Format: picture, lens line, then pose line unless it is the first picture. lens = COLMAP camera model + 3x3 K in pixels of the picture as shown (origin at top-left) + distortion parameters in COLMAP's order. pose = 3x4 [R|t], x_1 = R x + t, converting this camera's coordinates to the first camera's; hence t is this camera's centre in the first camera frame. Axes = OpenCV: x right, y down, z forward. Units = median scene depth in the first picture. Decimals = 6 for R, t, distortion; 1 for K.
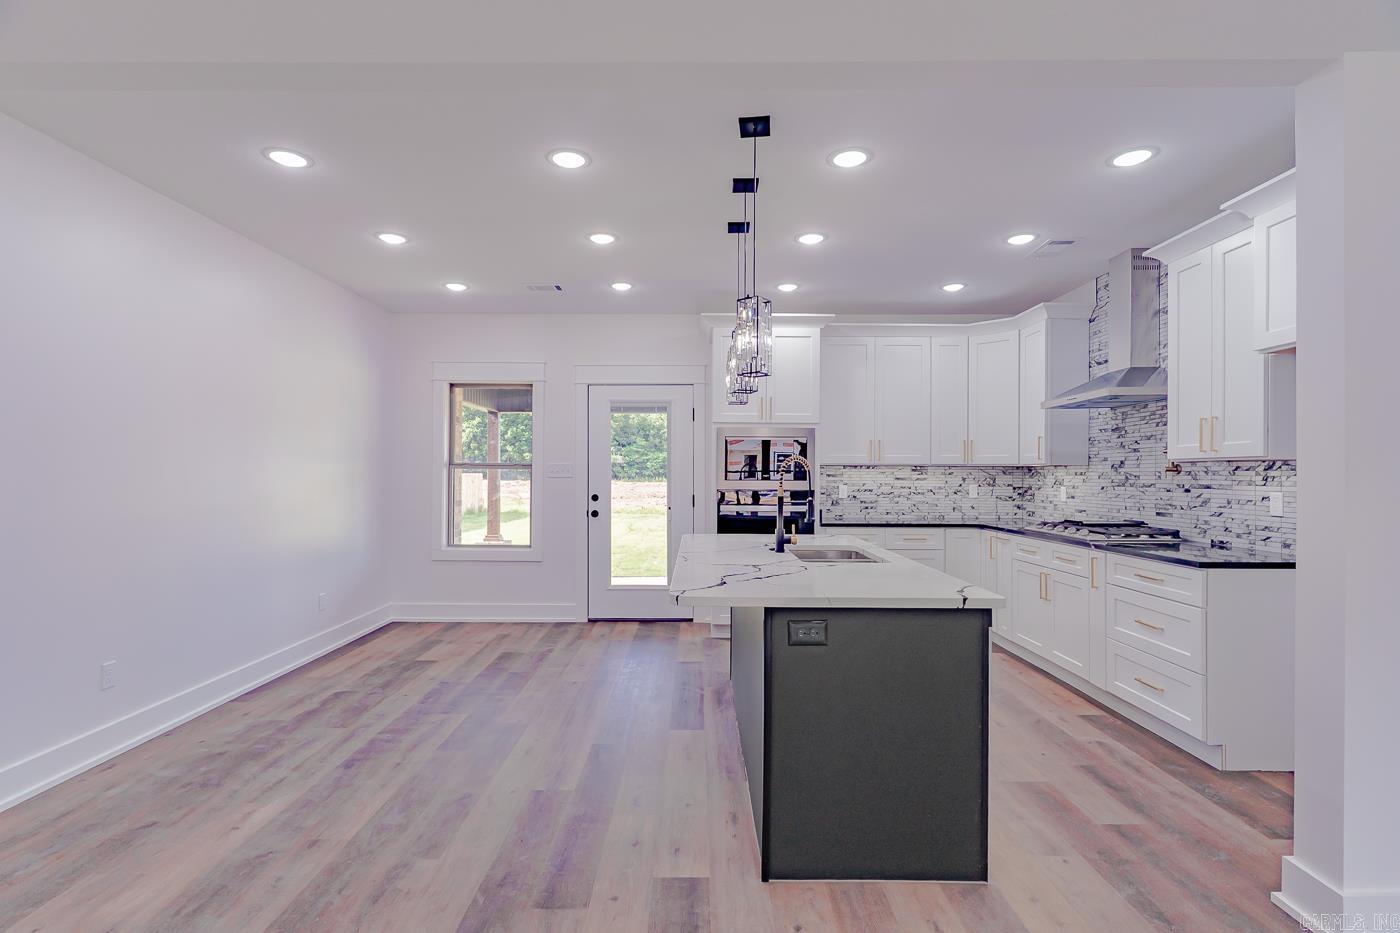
lens RADIAL K [[670.5, 0, 694.7], [0, 670.5, 468.0], [0, 0, 1]] dist [-0.000055, -0.001358]
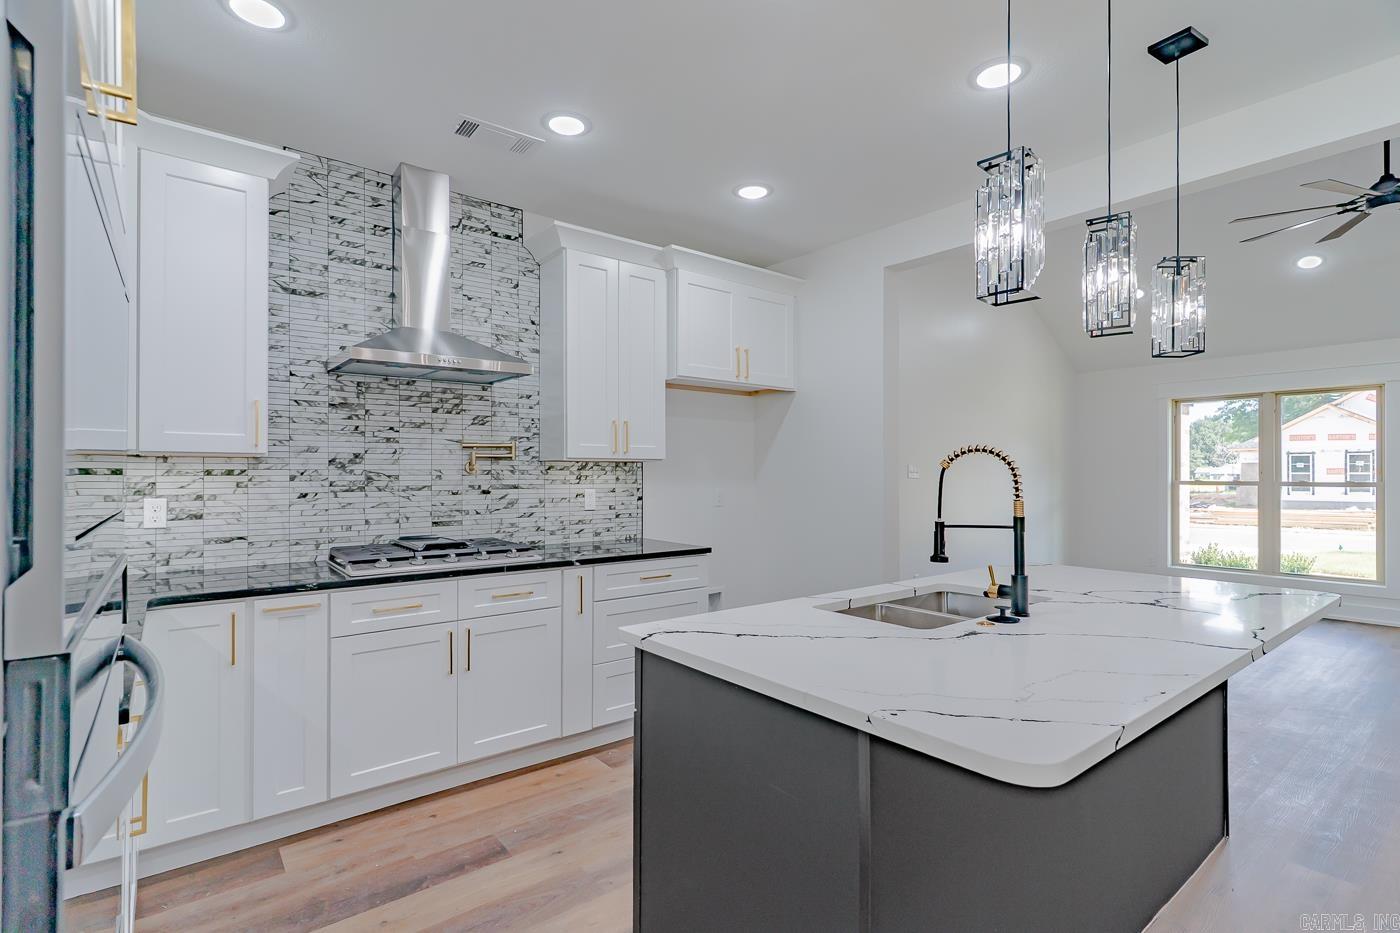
lens RADIAL K [[670.5, 0, 702.8], [0, 670.5, 468.9], [0, 0, 1]] dist [-0.000055, -0.001358]
pose [[-0.624247, -0.001878, 0.781225, -0.088597], [-0.012616, 0.999891, -0.007677, 0.004546], [-0.781125, -0.014648, -0.624202, 0.920840]]
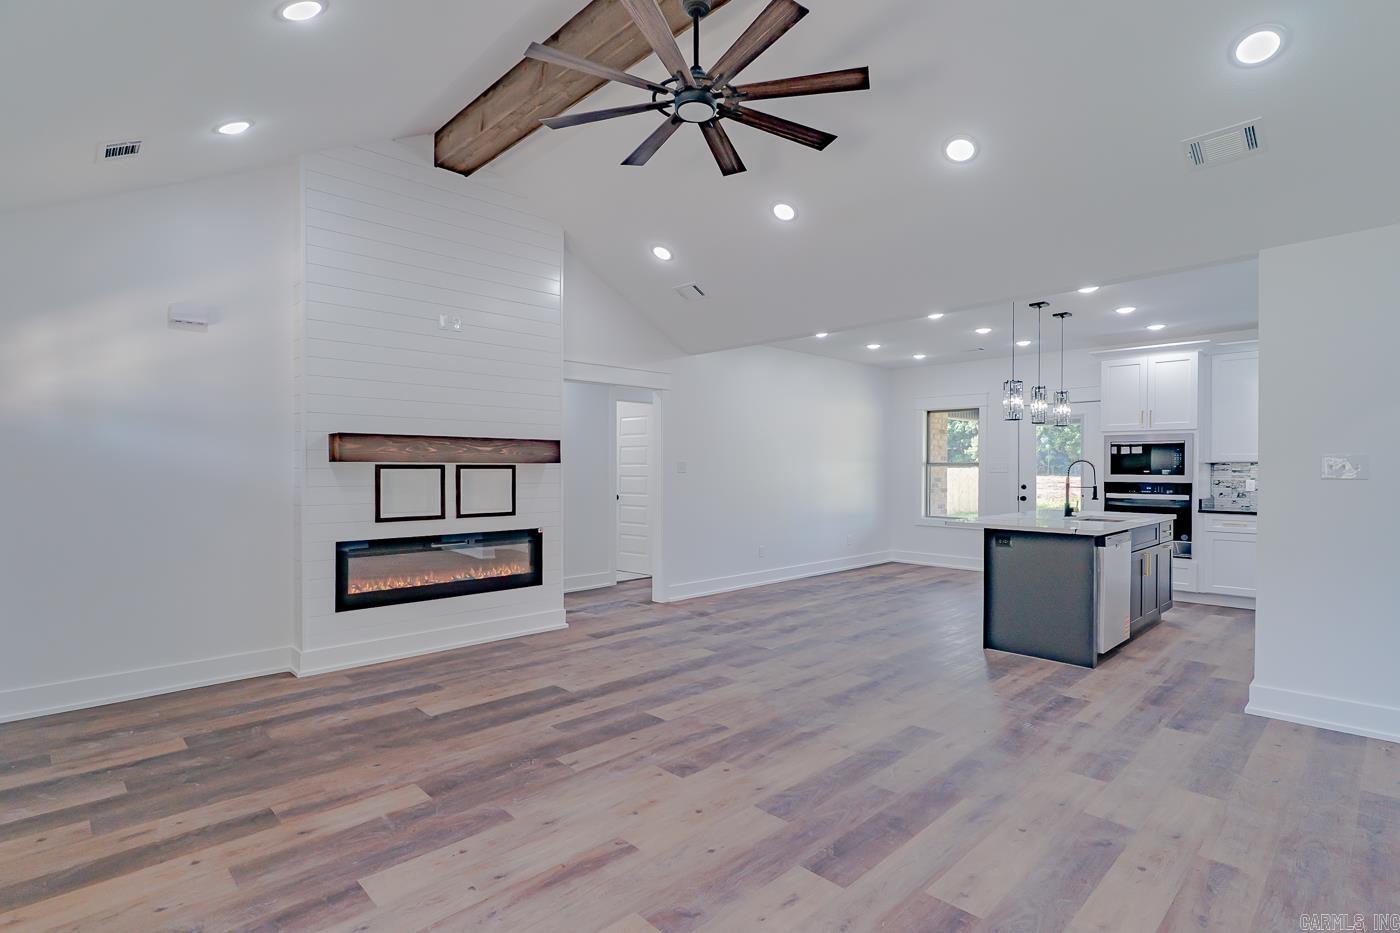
lens RADIAL K [[670.5, 0, 698.4], [0, 670.5, 470.0], [0, 0, 1]] dist [-0.000055, -0.001358]
pose [[0.696619, 0.001048, -0.717440, 0.401884], [0.005897, 0.999957, 0.007186, -0.004962], [0.717417, -0.009237, 0.696583, -0.485940]]
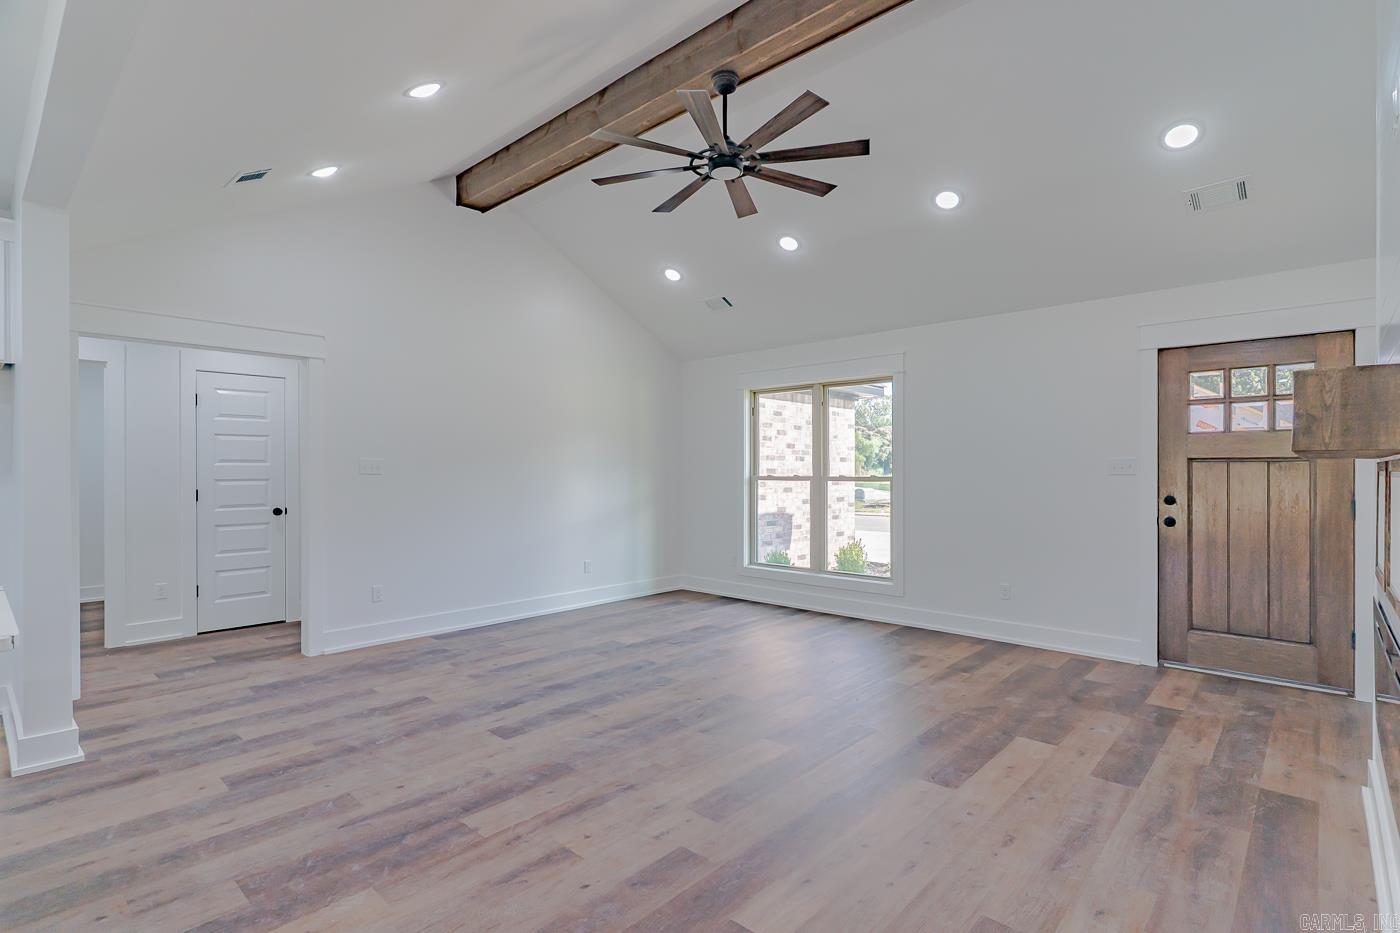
lens RADIAL K [[670.5, 0, 697.8], [0, 670.5, 469.0], [0, 0, 1]] dist [-0.000055, -0.001358]
pose [[-0.738964, -0.003115, 0.673738, -0.408951], [-0.008191, 0.999957, -0.004361, 0.000245], [-0.673696, -0.008742, -0.738957, 0.383108]]
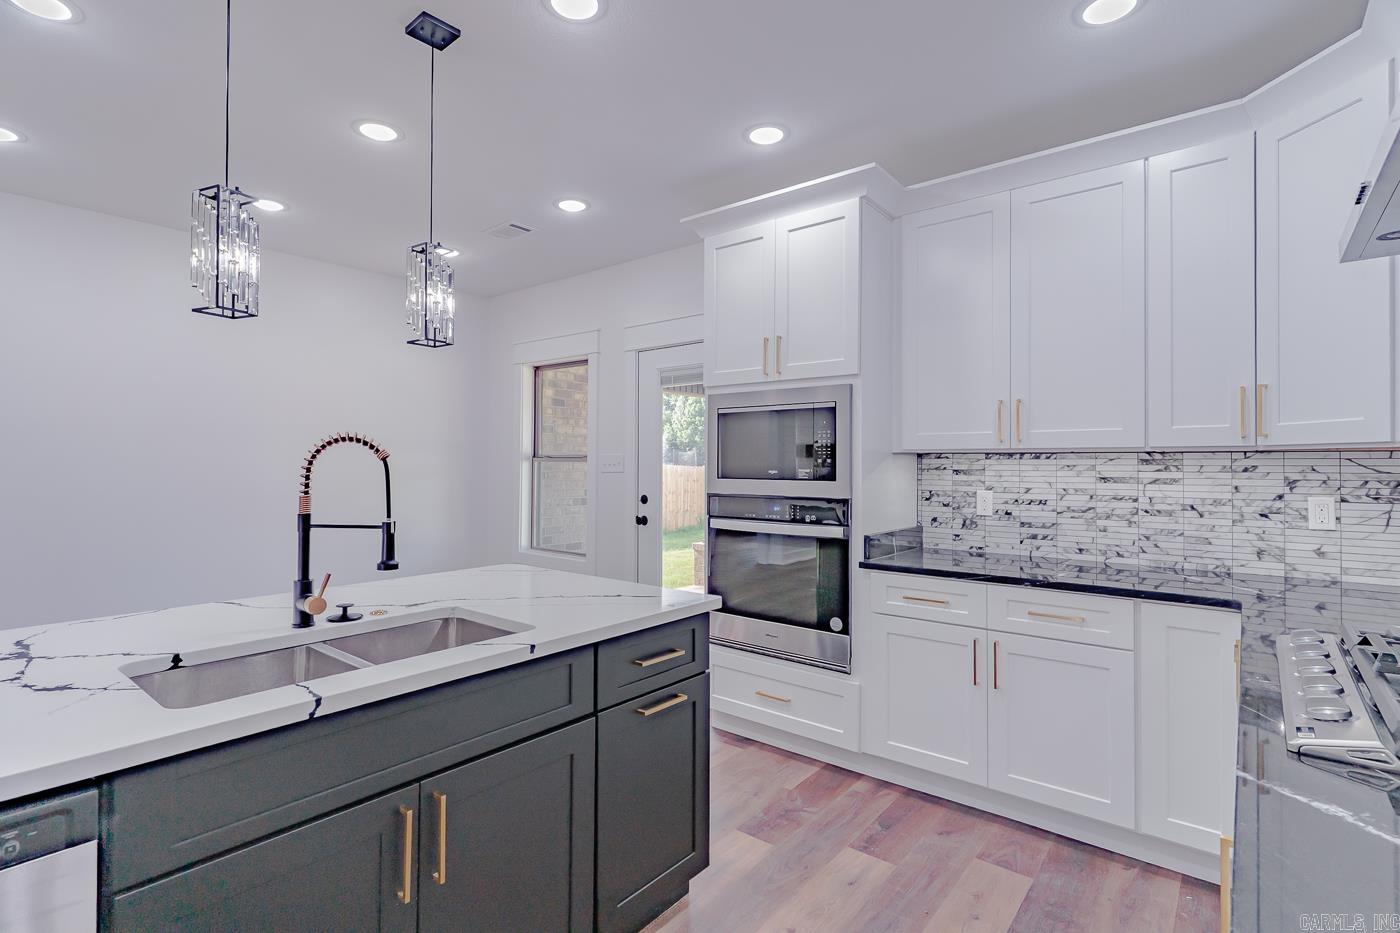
lens RADIAL K [[670.5, 0, 700.1], [0, 670.5, 456.3], [0, 0, 1]] dist [-0.000055, -0.001358]
pose [[0.781884, -0.008234, -0.623369, 0.391056], [0.004718, 0.999962, -0.007290, 0.001786], [0.623406, 0.002759, 0.781894, 0.470073]]
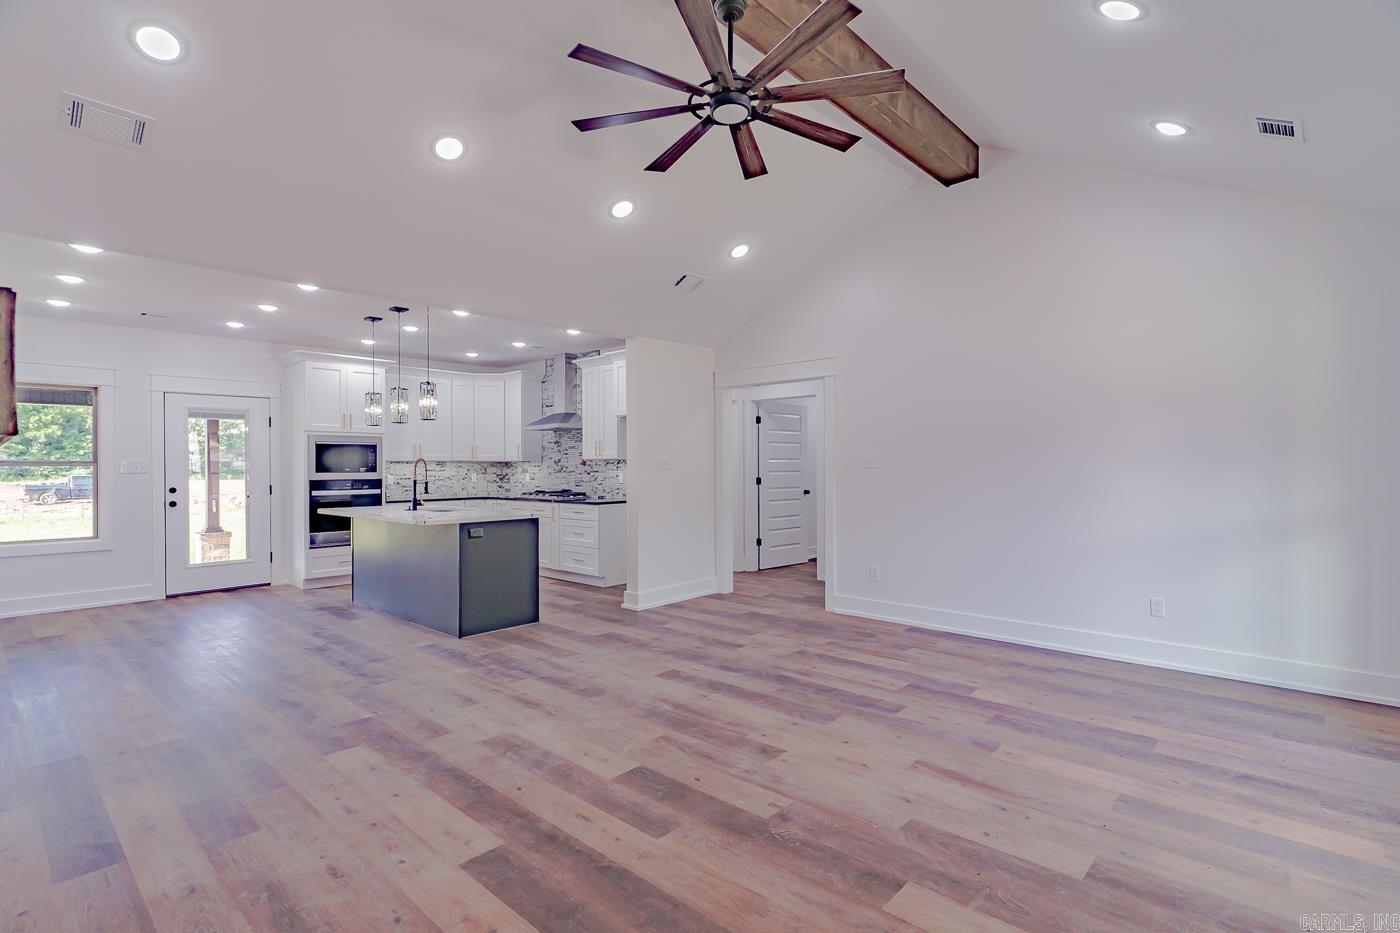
lens RADIAL K [[670.5, 0, 699.1], [0, 670.5, 460.5], [0, 0, 1]] dist [-0.000055, -0.001358]
pose [[0.670106, -0.003001, 0.742259, -0.417444], [0.002606, 0.999995, 0.001690, -0.006970], [-0.742261, 0.000802, 0.670111, -0.469134]]
